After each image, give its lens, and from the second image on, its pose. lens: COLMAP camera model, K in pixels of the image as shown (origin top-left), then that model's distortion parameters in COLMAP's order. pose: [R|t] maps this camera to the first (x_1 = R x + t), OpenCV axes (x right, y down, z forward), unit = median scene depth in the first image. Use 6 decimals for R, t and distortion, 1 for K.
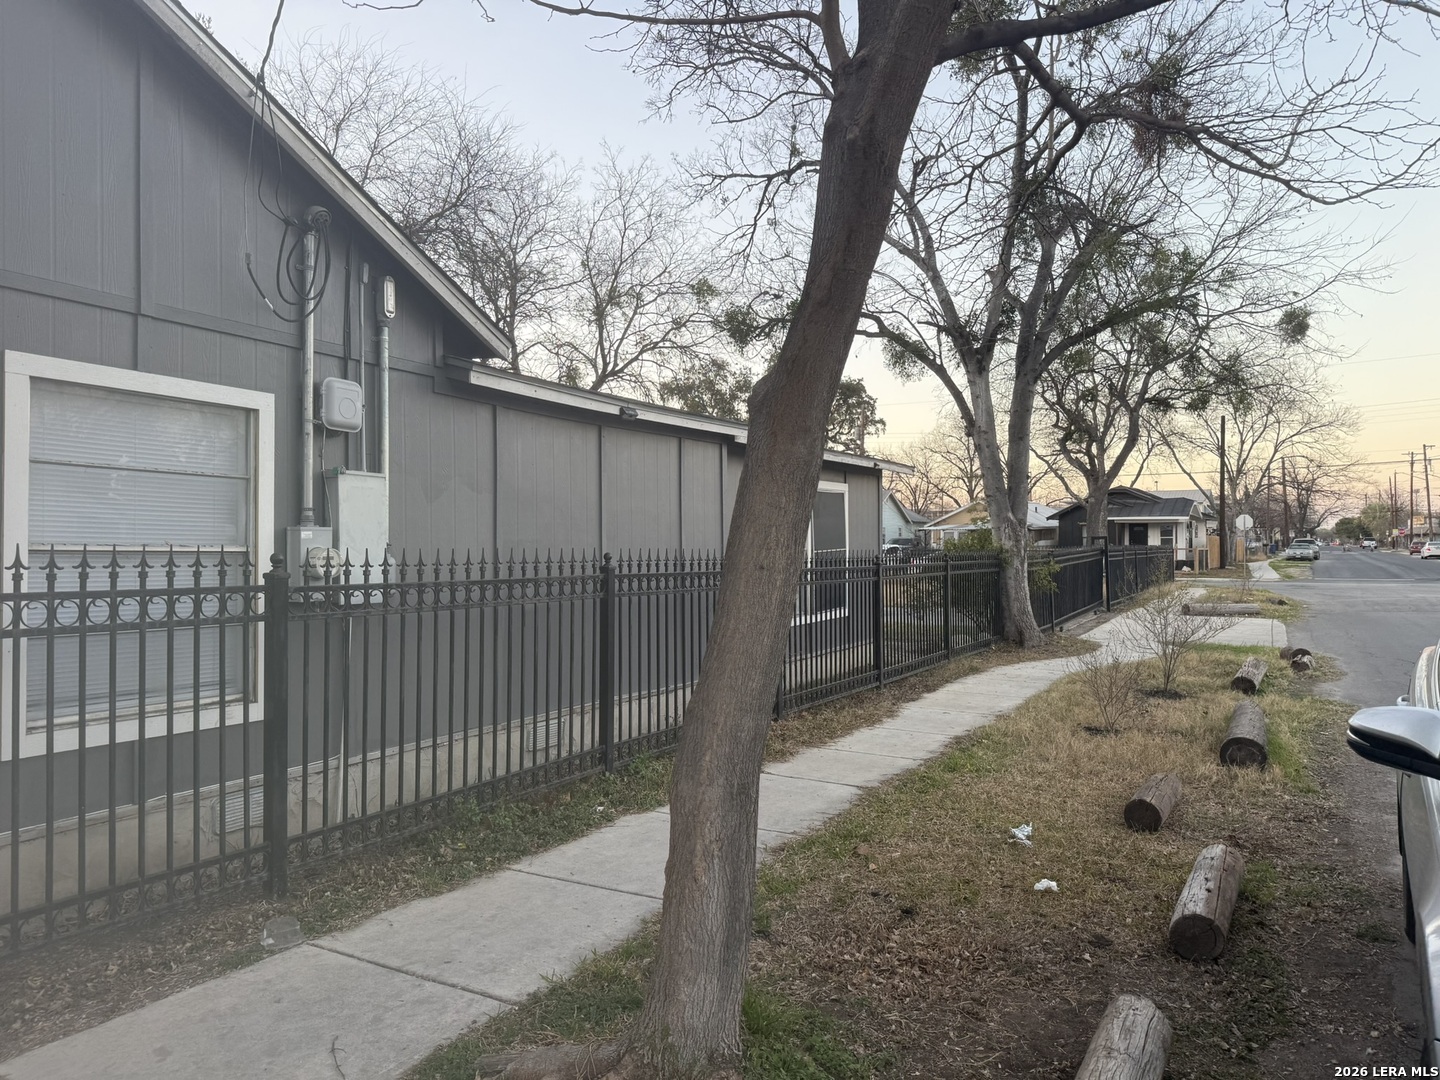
lens RADIAL K [[1002.0, 0, 715.1], [0, 1002.0, 534.4], [0, 0, 1]] dist [0.026208, -0.069710]
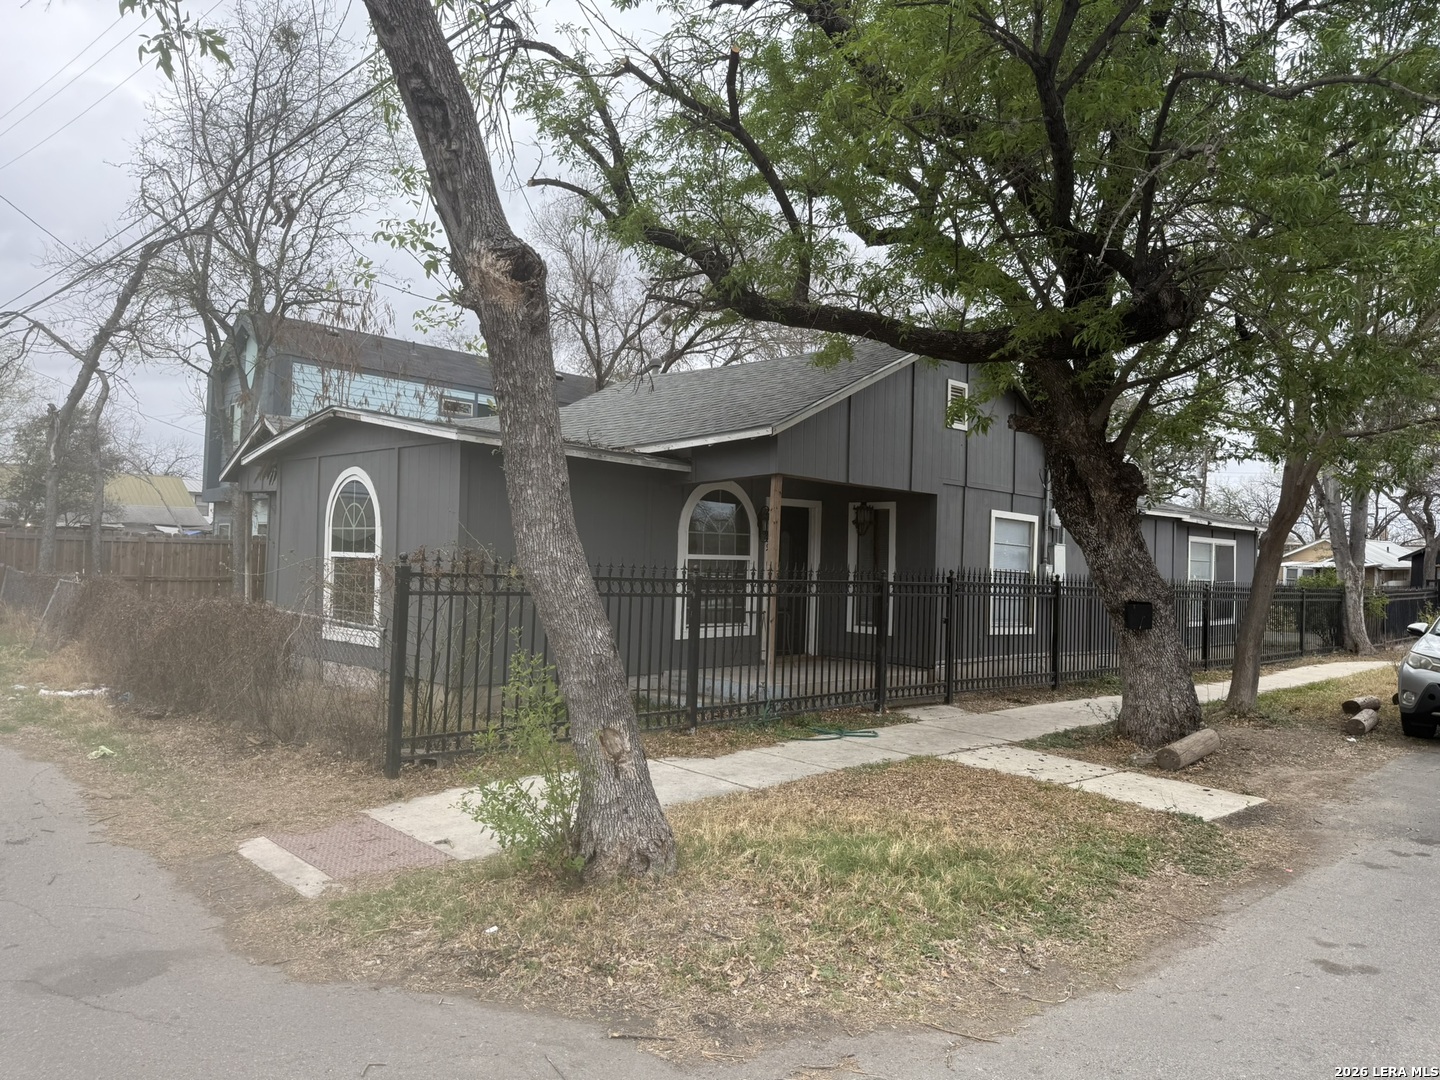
lens RADIAL K [[1002.0, 0, 715.1], [0, 1002.0, 534.4], [0, 0, 1]] dist [0.026208, -0.069710]
pose [[0.957833, 0.034533, -0.285244, -0.181494], [-0.039452, 0.999155, -0.011517, -0.007744], [0.284605, 0.022285, 0.958386, -0.674552]]
